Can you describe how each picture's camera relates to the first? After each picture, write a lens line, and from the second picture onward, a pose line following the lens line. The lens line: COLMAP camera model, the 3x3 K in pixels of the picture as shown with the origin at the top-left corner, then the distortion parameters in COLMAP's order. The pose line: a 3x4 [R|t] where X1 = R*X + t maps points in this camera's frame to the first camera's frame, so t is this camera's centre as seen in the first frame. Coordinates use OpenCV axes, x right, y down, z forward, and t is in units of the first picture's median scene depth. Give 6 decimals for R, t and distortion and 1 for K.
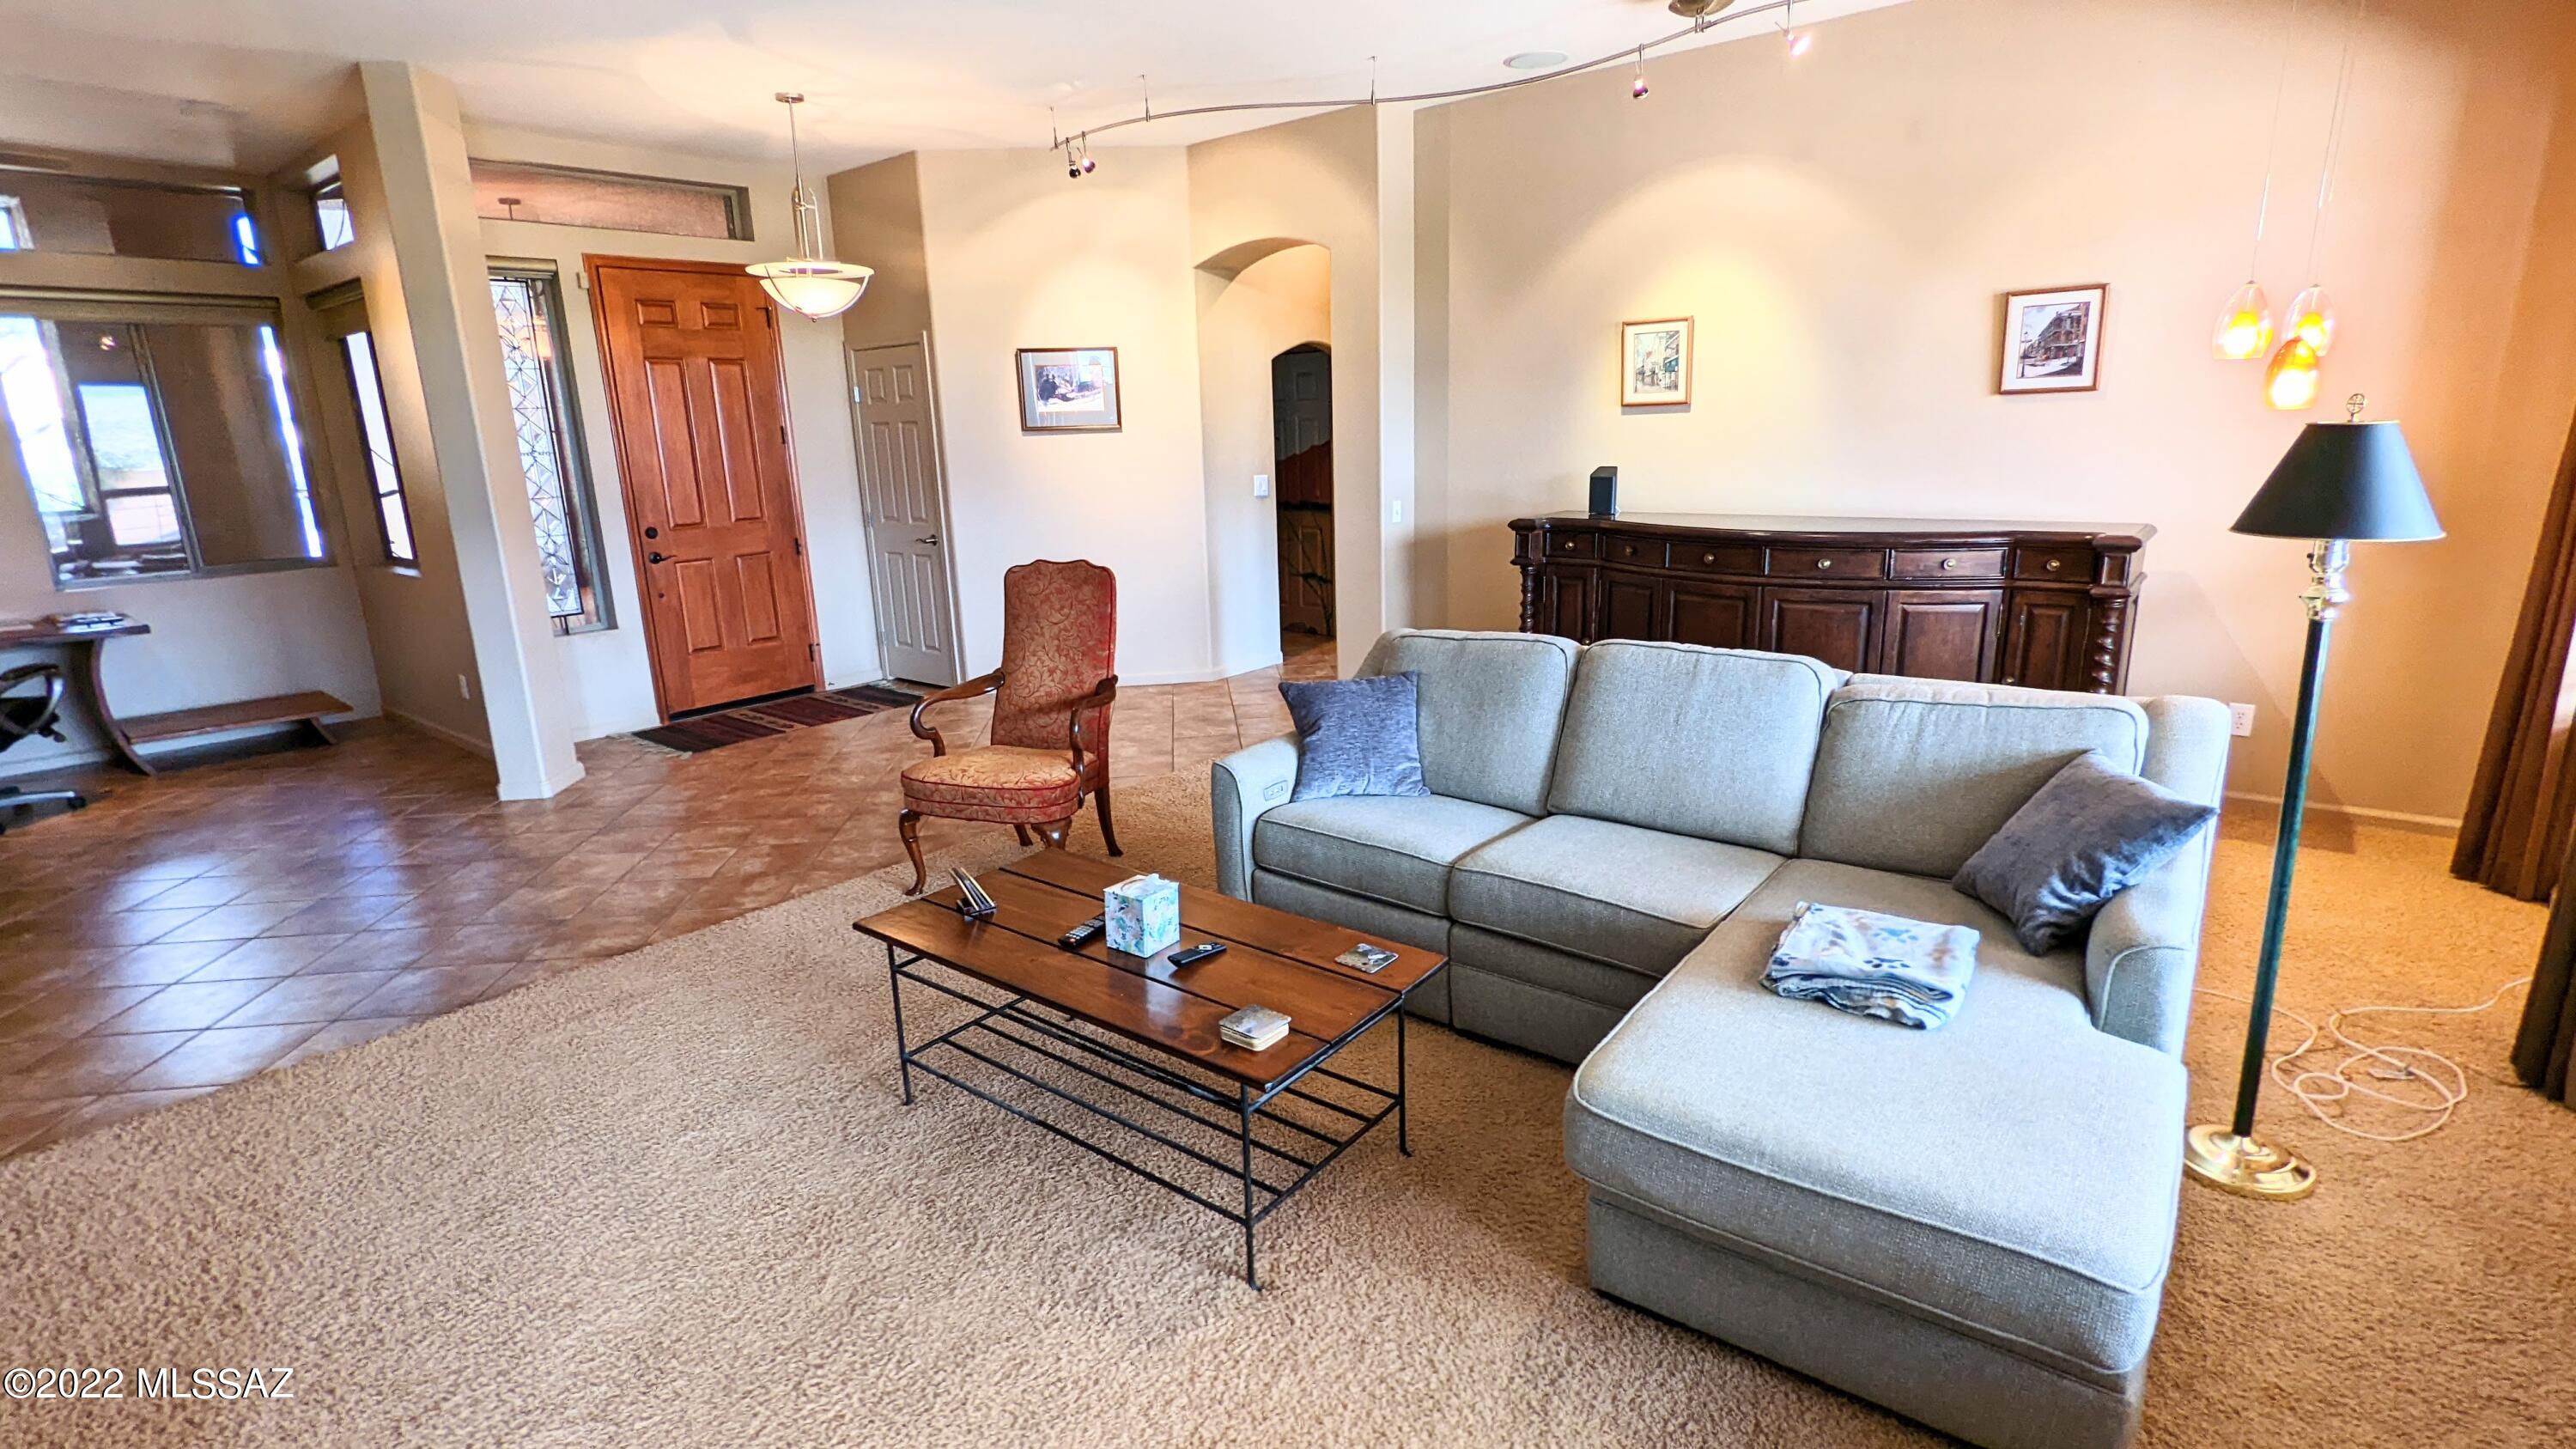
lens RADIAL K [[1212.9, 0, 1296.0], [0, 1212.9, 736.2], [0, 0, 1]] dist [-0.001850, 0.000613]
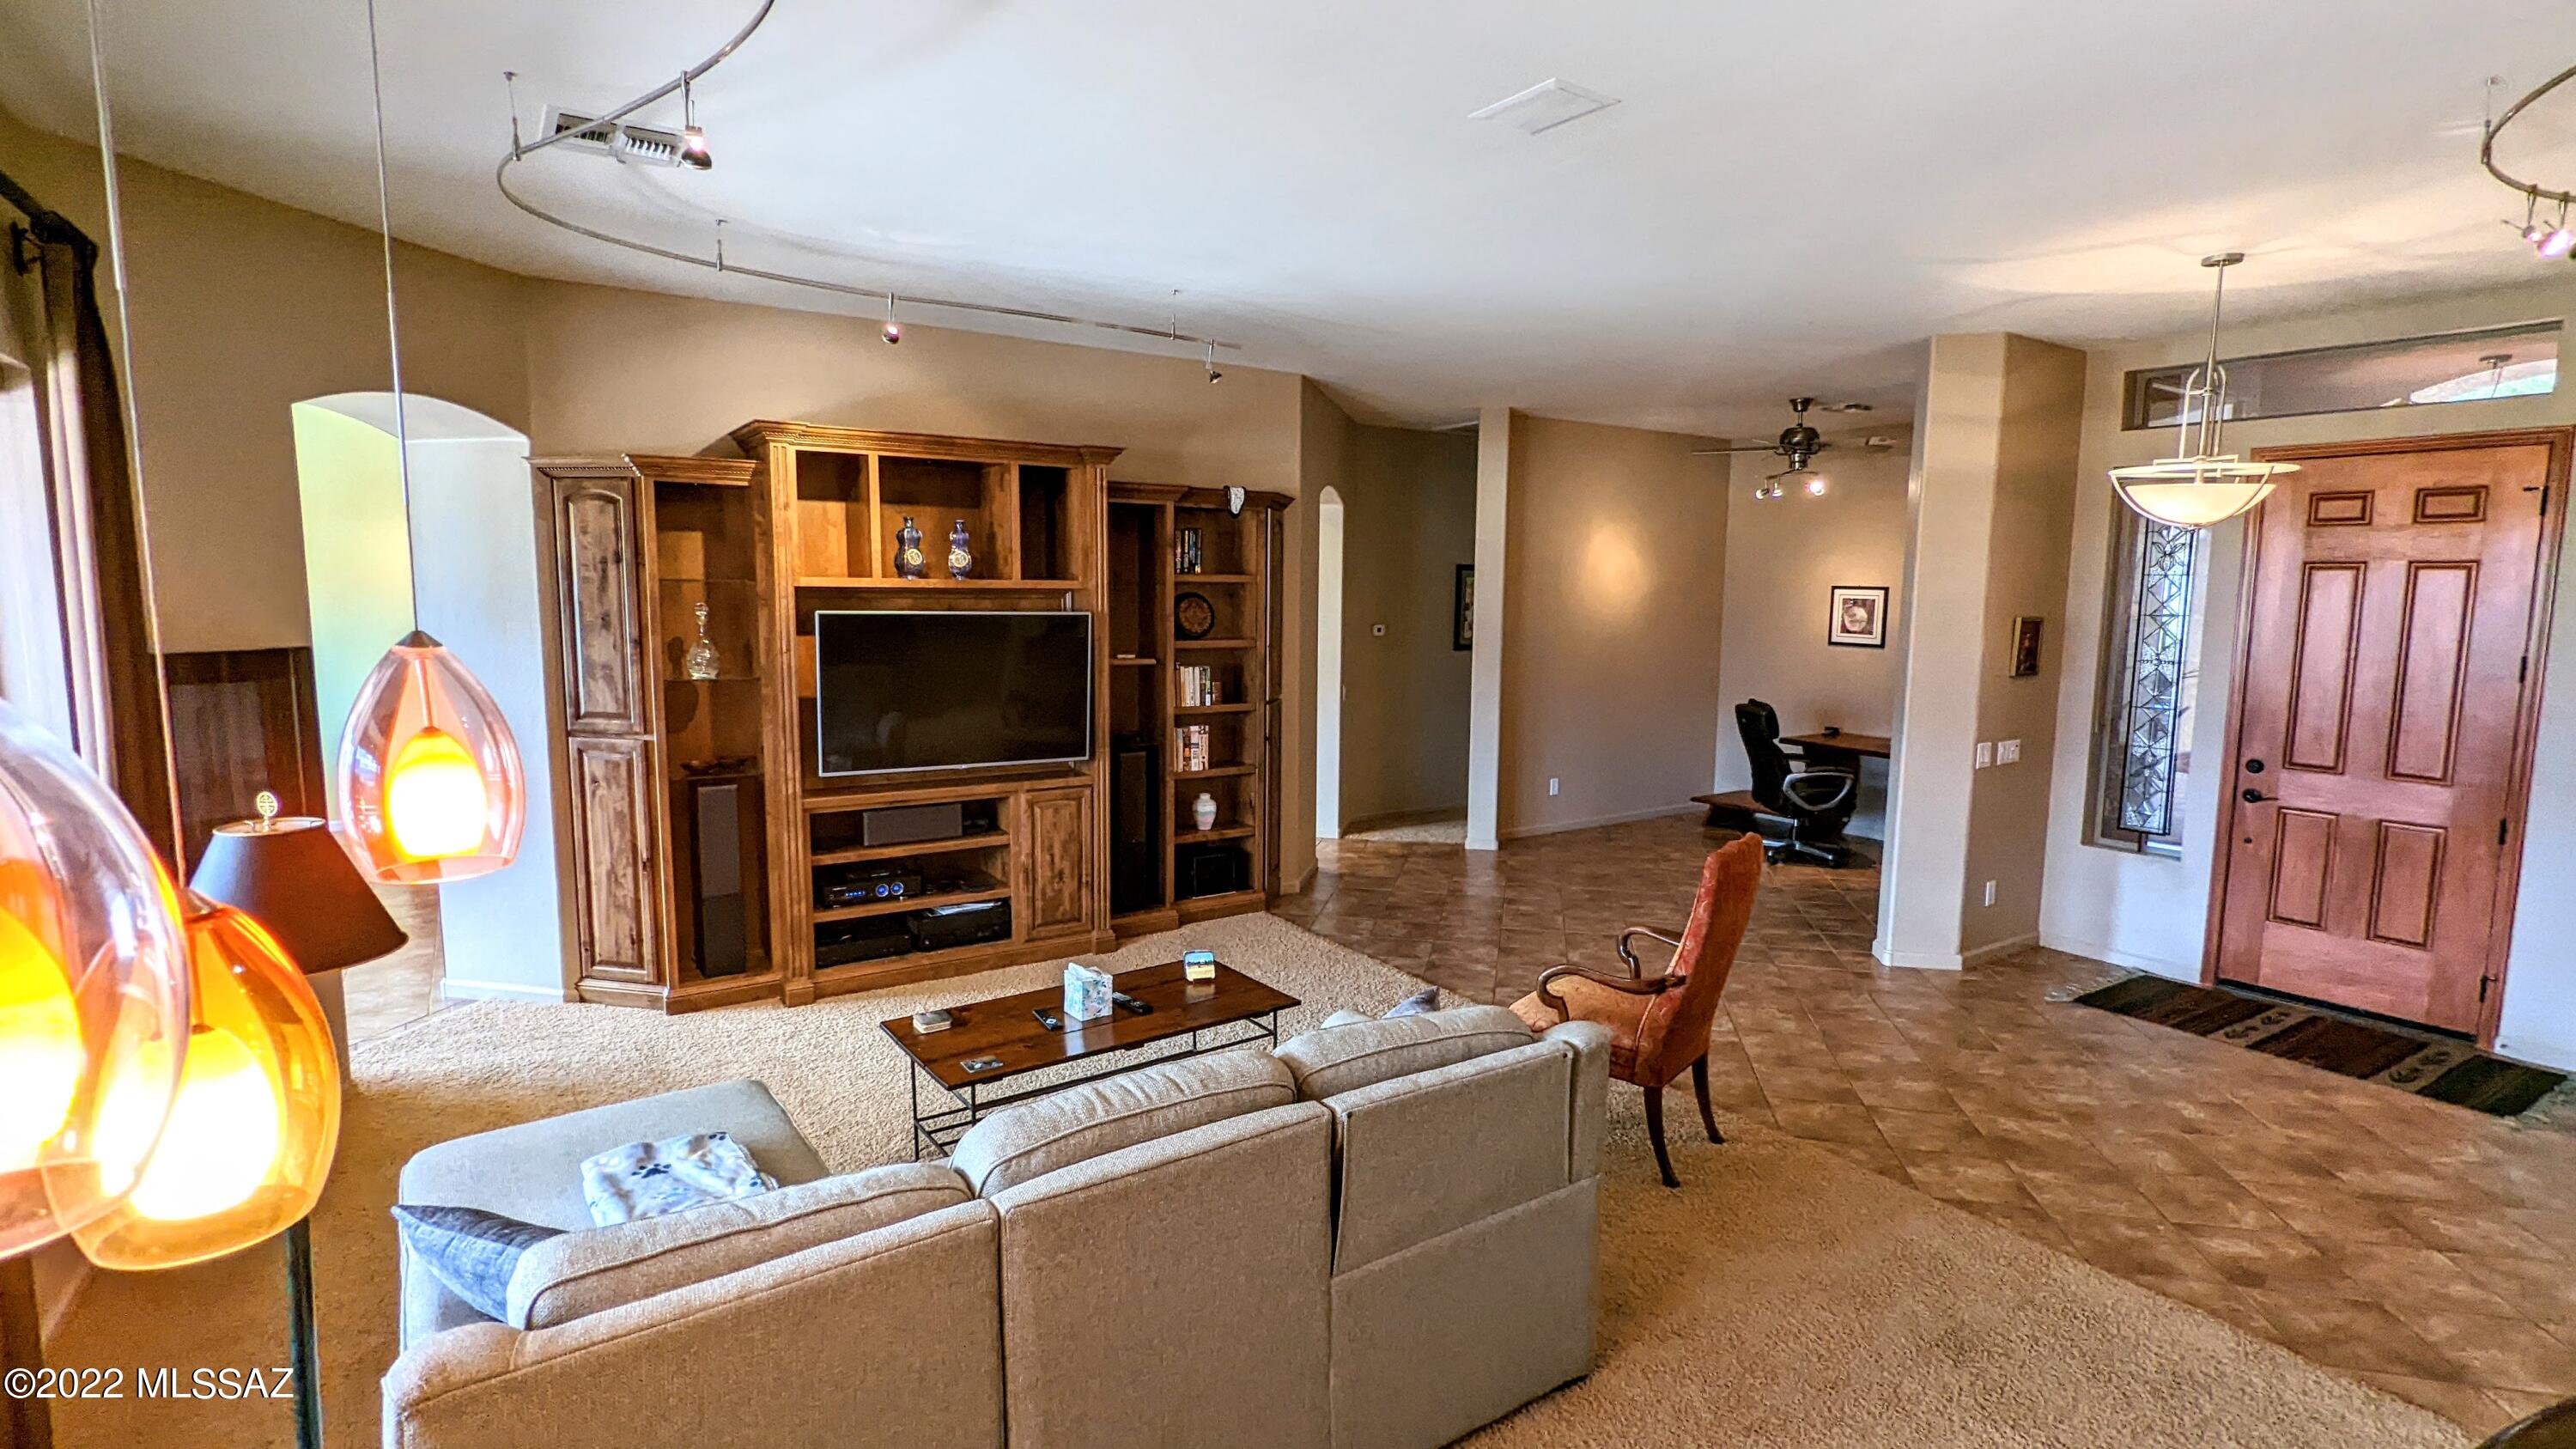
lens RADIAL K [[1212.9, 0, 1280.4], [0, 1212.9, 736.0], [0, 0, 1]] dist [-0.001850, 0.000613]
pose [[-0.300676, 0.138473, -0.943620, 0.676180], [-0.240536, 0.946409, 0.215527, -0.307345], [0.922896, 0.291779, -0.251255, 0.872651]]
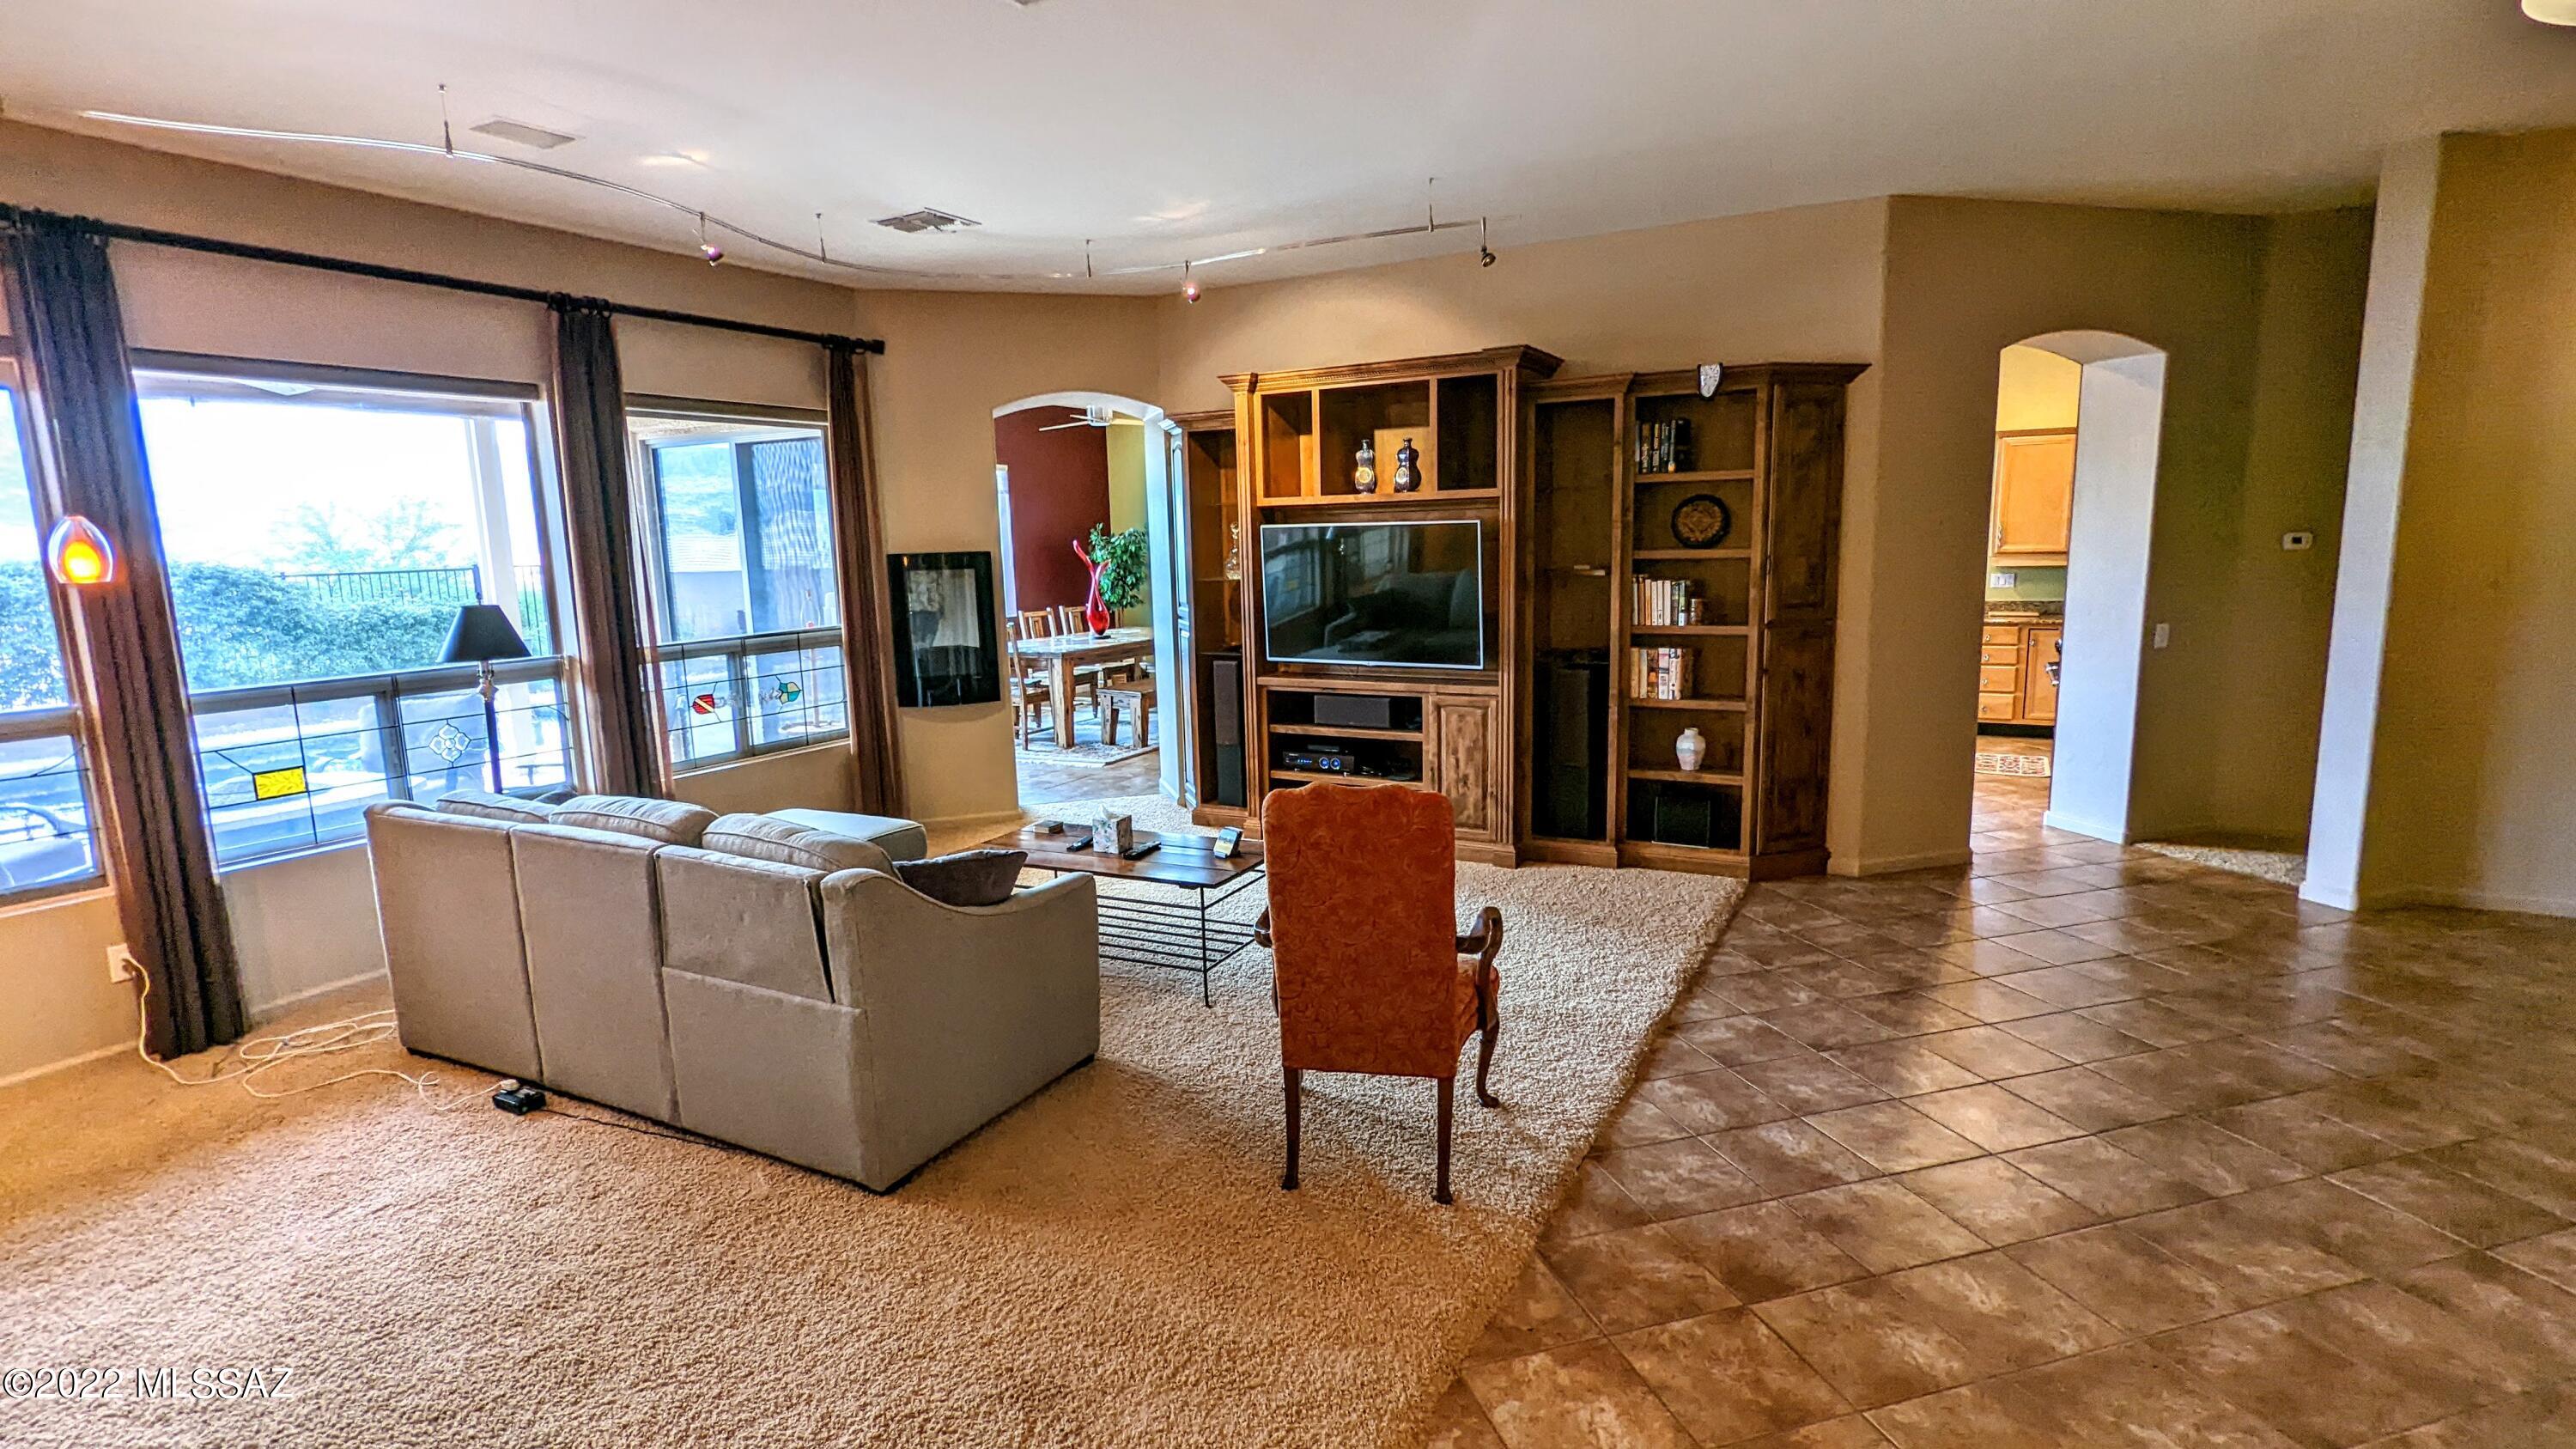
lens RADIAL K [[1212.9, 0, 1290.5], [0, 1212.9, 734.2], [0, 0, 1]] dist [-0.001850, 0.000613]
pose [[-0.982168, 0.077321, -0.171369, -0.053539], [0.002389, 0.916574, 0.399858, -0.409410], [0.187990, 0.392318, -0.900414, 1.520857]]
